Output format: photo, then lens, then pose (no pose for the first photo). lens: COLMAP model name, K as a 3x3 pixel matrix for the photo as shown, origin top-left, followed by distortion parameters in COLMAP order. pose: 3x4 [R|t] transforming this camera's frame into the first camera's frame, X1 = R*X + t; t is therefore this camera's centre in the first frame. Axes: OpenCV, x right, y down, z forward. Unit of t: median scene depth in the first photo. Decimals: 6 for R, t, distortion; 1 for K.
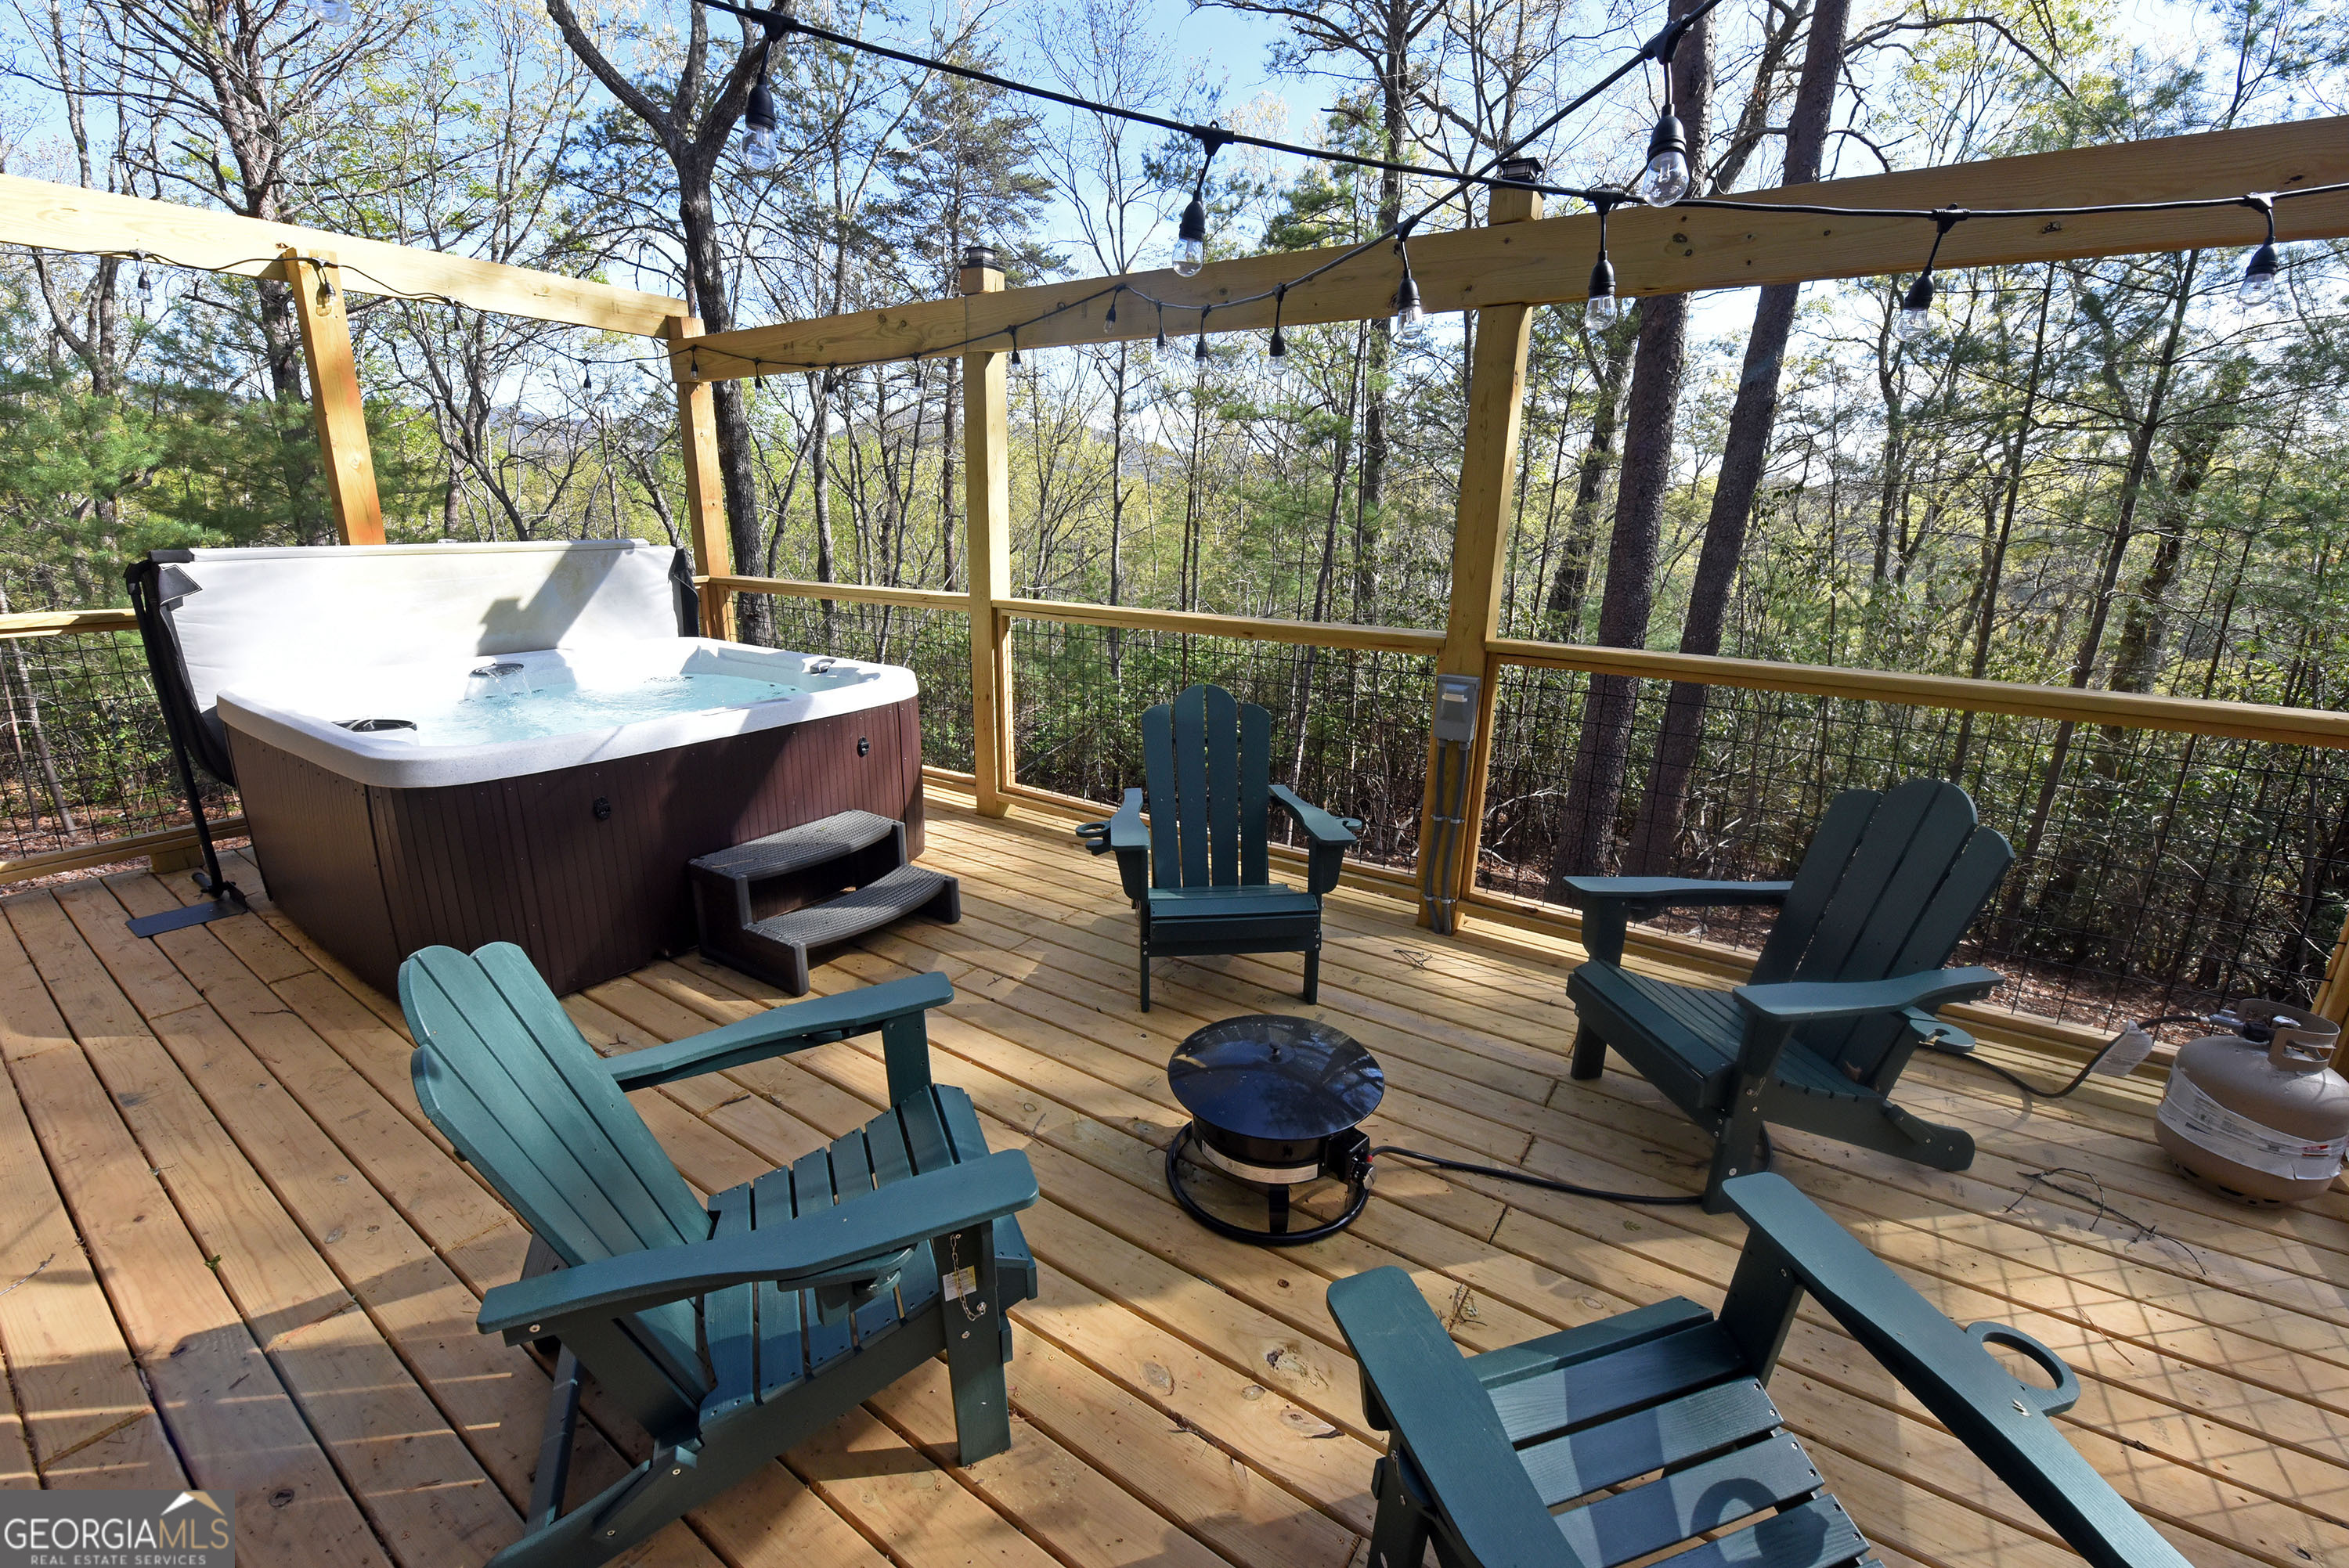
lens RADIAL K [[936.6, 0, 1184.5], [0, 936.6, 769.1], [0, 0, 1]] dist [-0.018989, -0.000569]
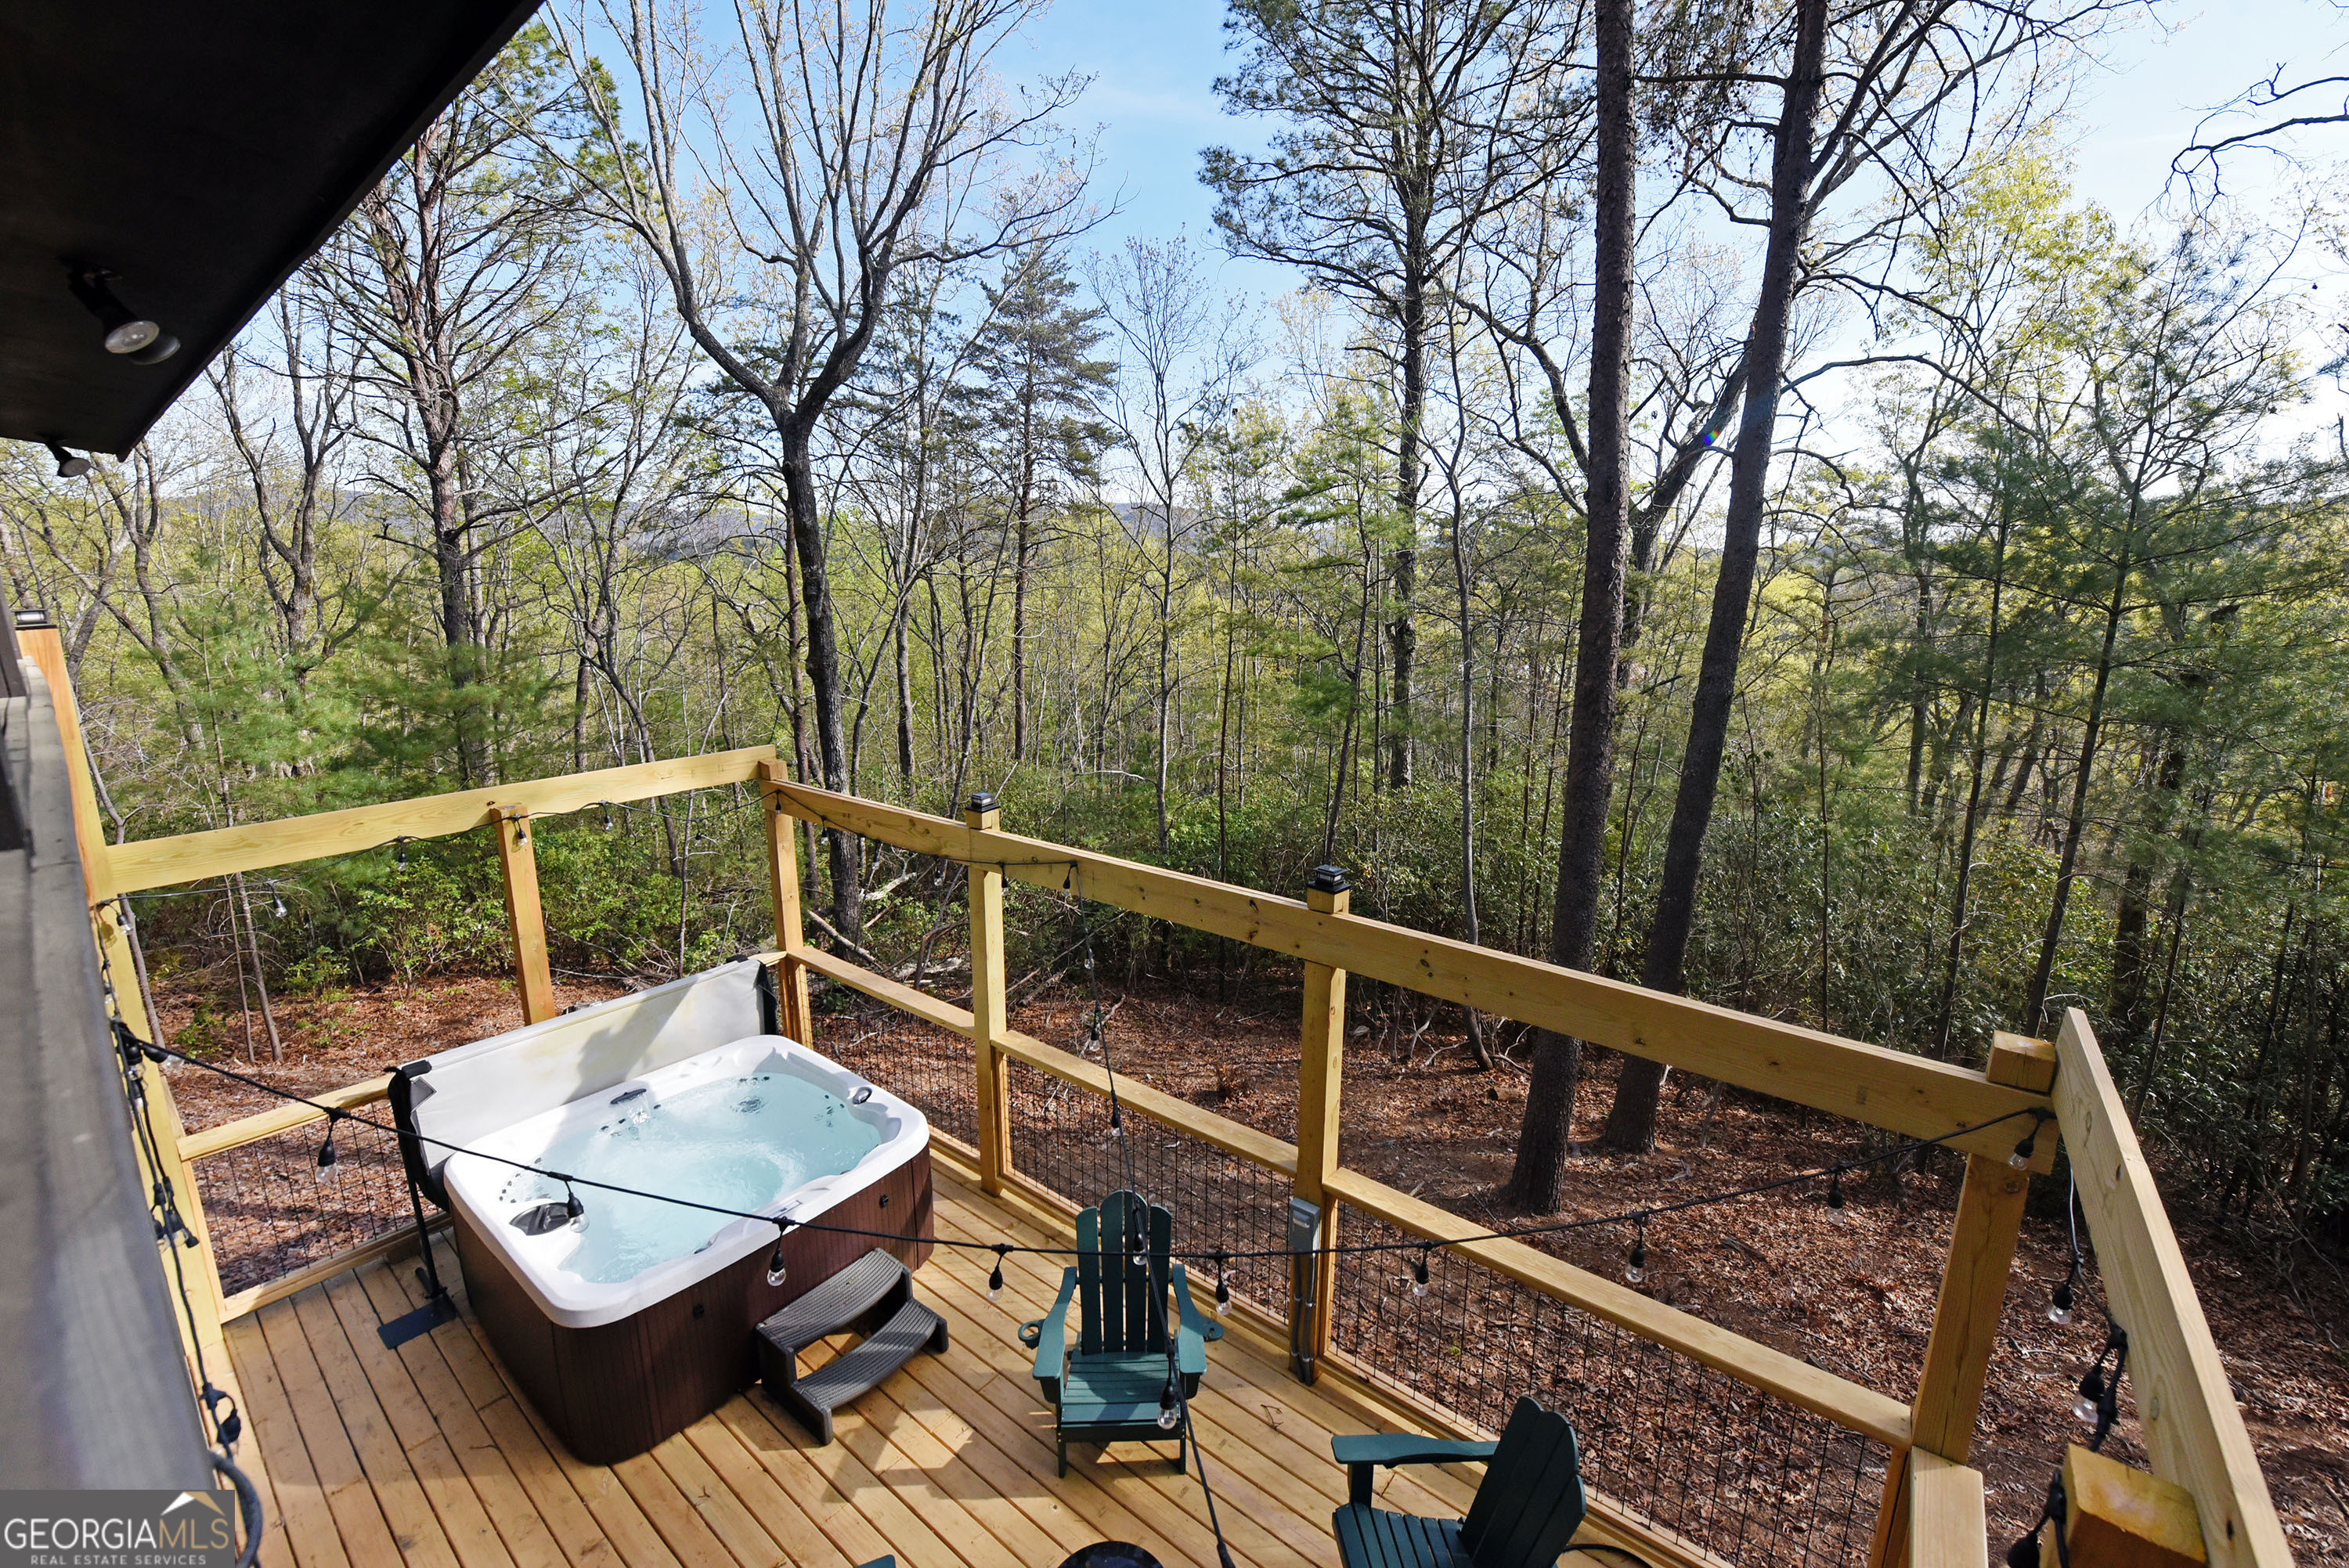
lens RADIAL K [[936.6, 0, 1184.5], [0, 936.6, 769.1], [0, 0, 1]] dist [-0.018989, -0.000569]
pose [[0.996513, -0.004122, -0.083338, 0.054690], [-0.002051, 0.997267, -0.073857, -0.147396], [0.083415, 0.073770, 0.993781, -0.093901]]
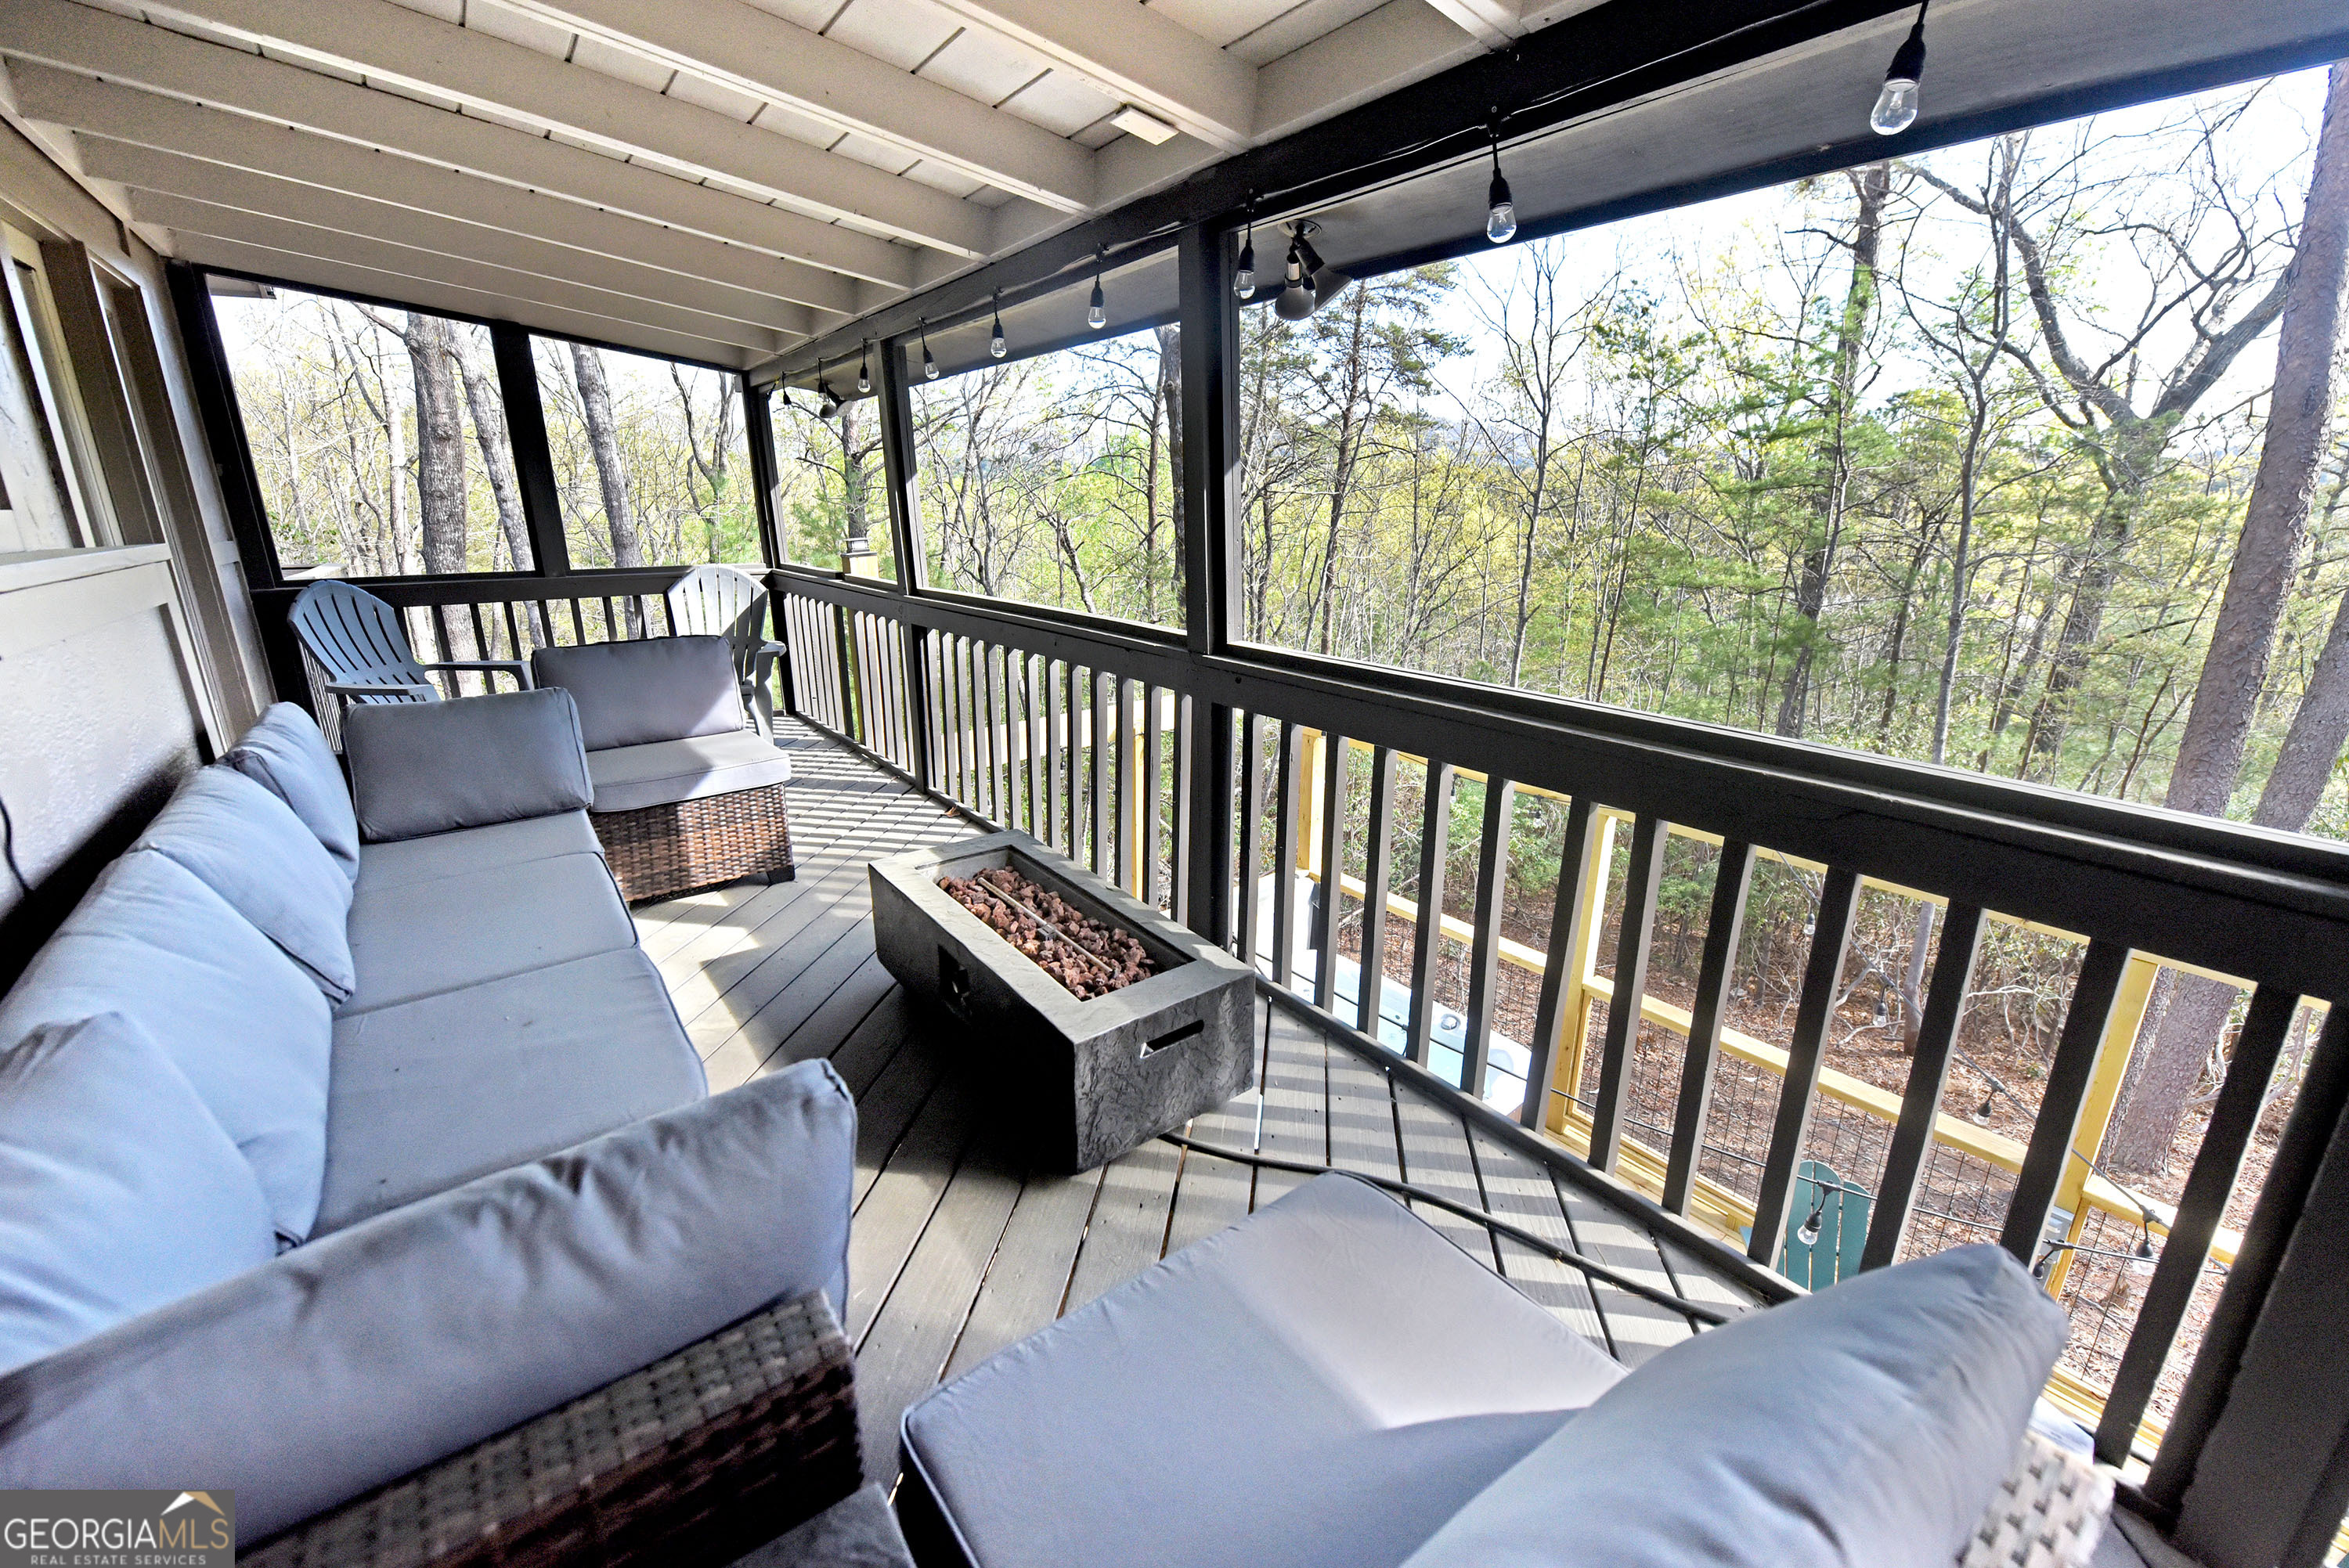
lens RADIAL K [[936.6, 0, 1184.5], [0, 936.6, 769.1], [0, 0, 1]] dist [-0.018989, -0.000569]
pose [[0.945164, 0.071072, -0.318768, -0.110804], [-0.067888, 0.997470, 0.021102, -0.149190], [0.319461, 0.001696, 0.947598, -0.126970]]
